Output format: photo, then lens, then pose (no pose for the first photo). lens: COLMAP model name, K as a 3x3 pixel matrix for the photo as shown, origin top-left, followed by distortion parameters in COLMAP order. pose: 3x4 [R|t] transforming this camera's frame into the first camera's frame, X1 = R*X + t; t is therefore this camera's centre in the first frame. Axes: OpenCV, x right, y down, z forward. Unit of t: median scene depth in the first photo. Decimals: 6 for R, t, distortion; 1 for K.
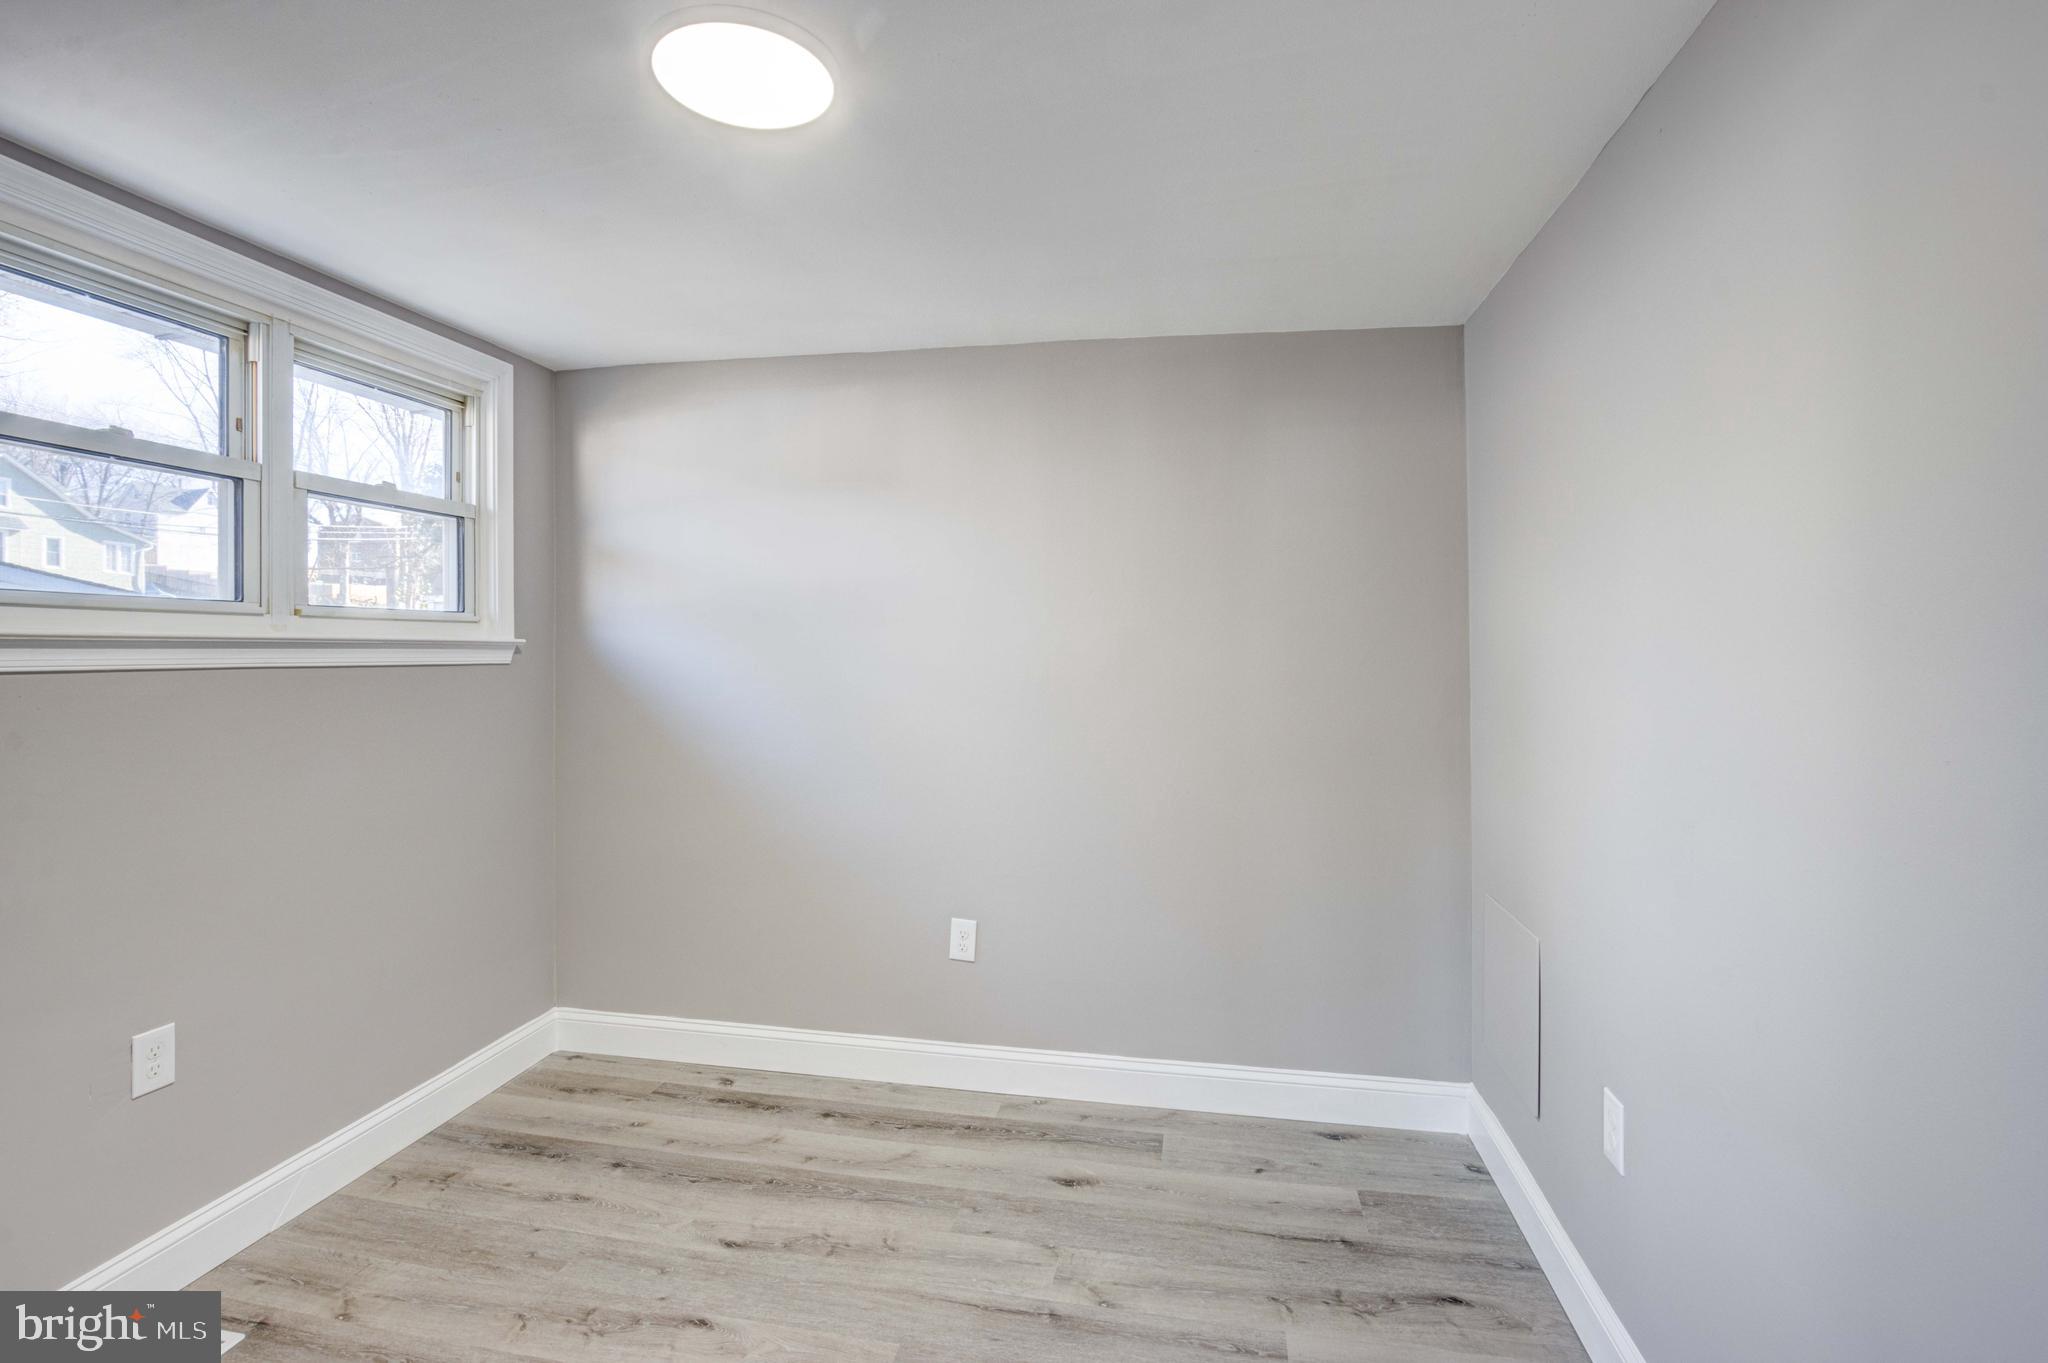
lens RADIAL K [[956.8, 0, 1026.3], [0, 956.8, 642.1], [0, 0, 1]] dist [-0.018427, 0.004141]
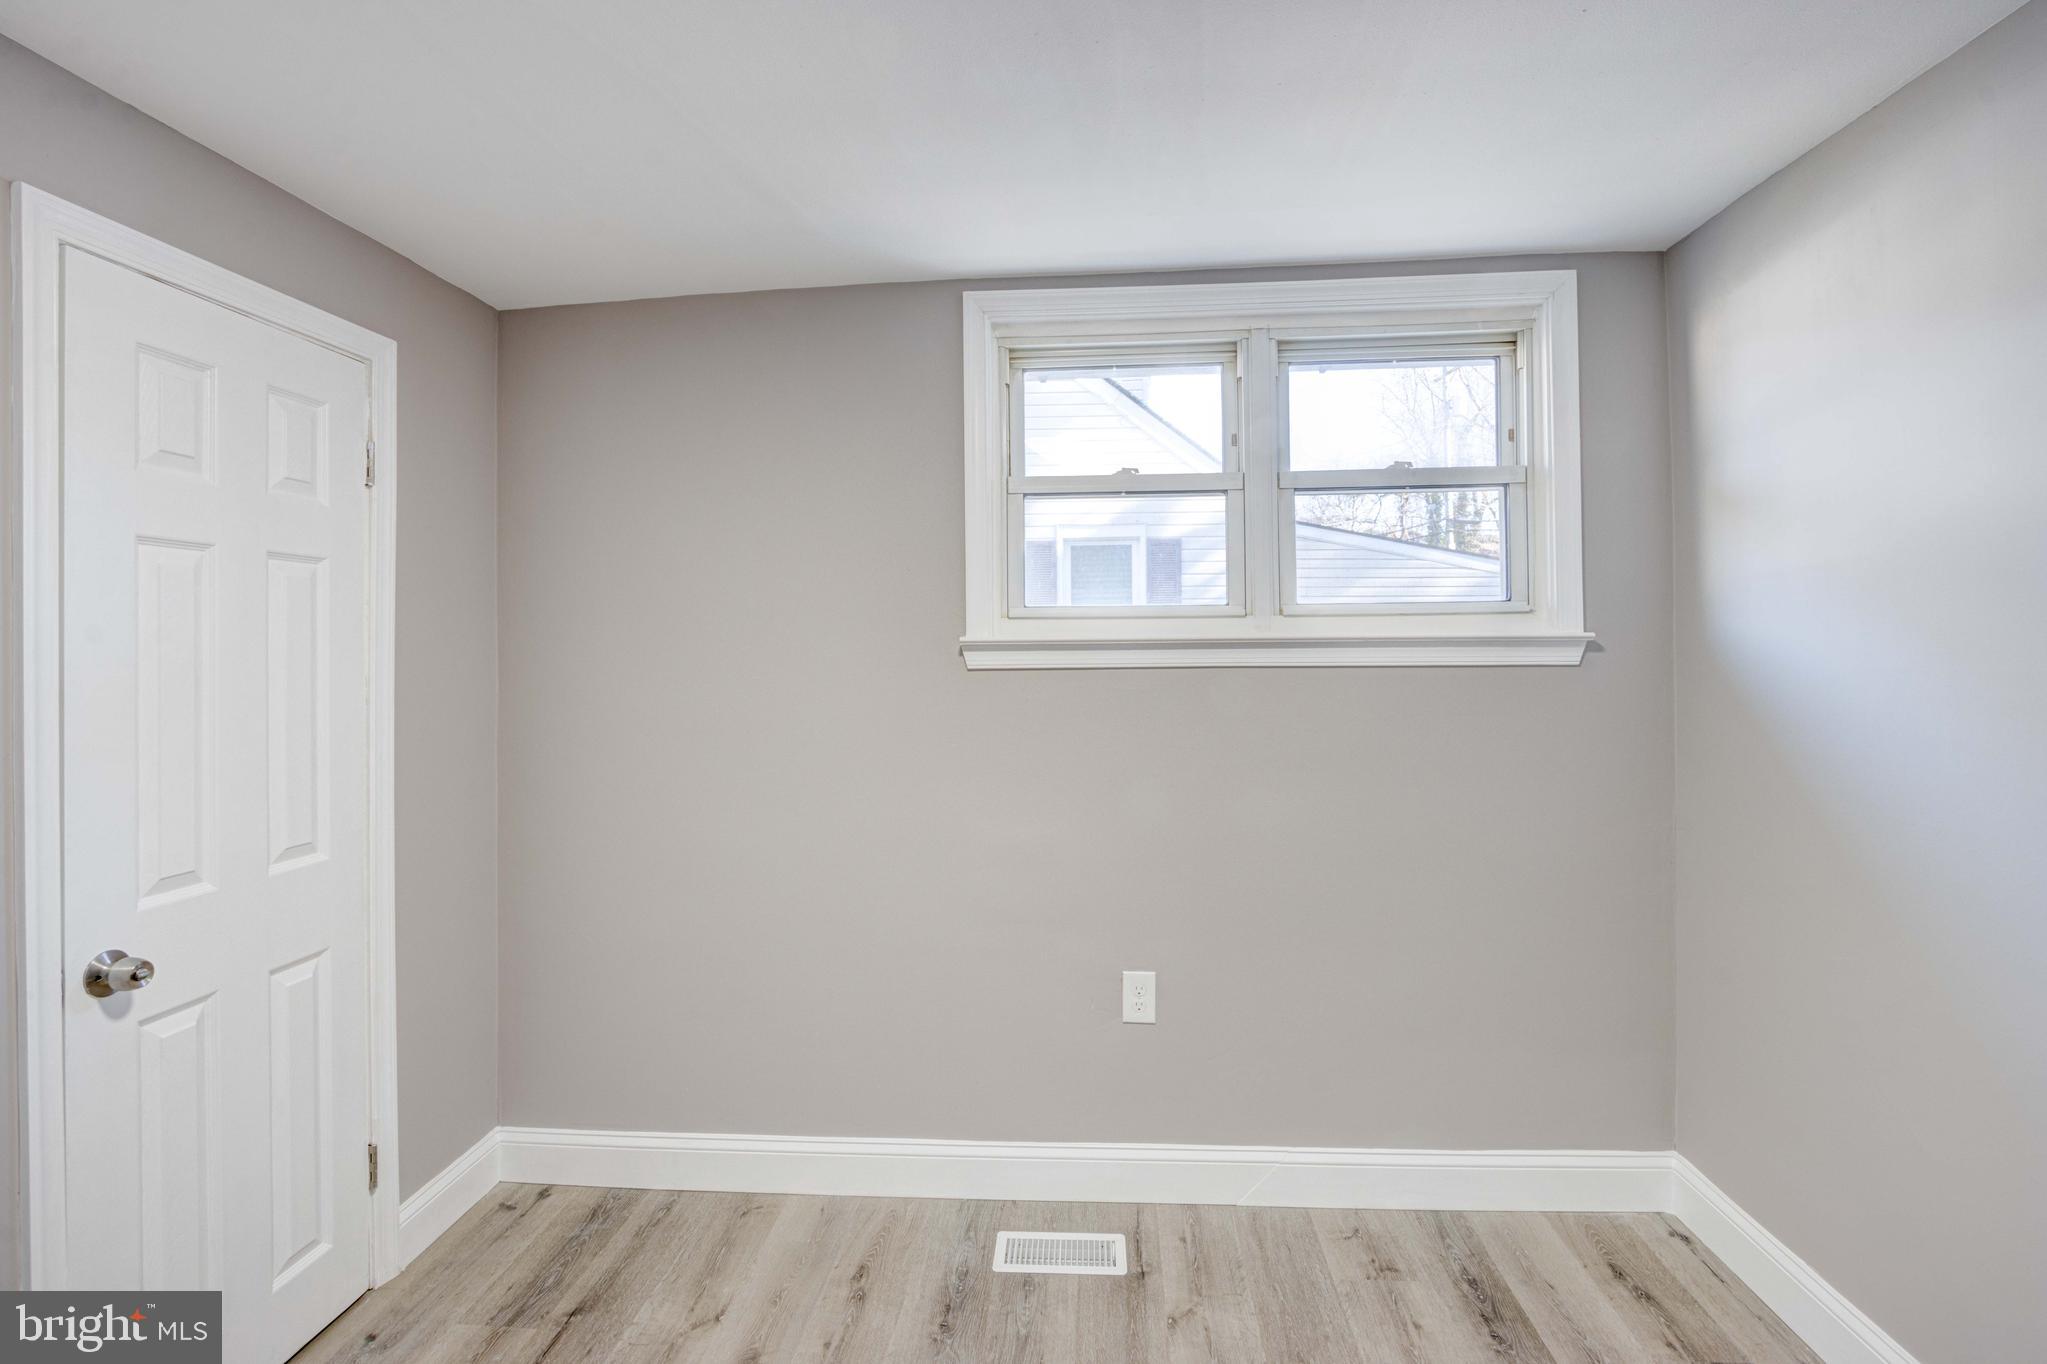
lens RADIAL K [[956.4, 0, 1026.9], [0, 956.4, 648.5], [0, 0, 1]] dist [-0.018427, 0.004141]
pose [[0.104307, -0.001595, -0.994544, 0.195284], [0.017265, 0.999851, 0.000207, 0.002160], [0.994395, -0.017192, 0.104319, 0.577375]]
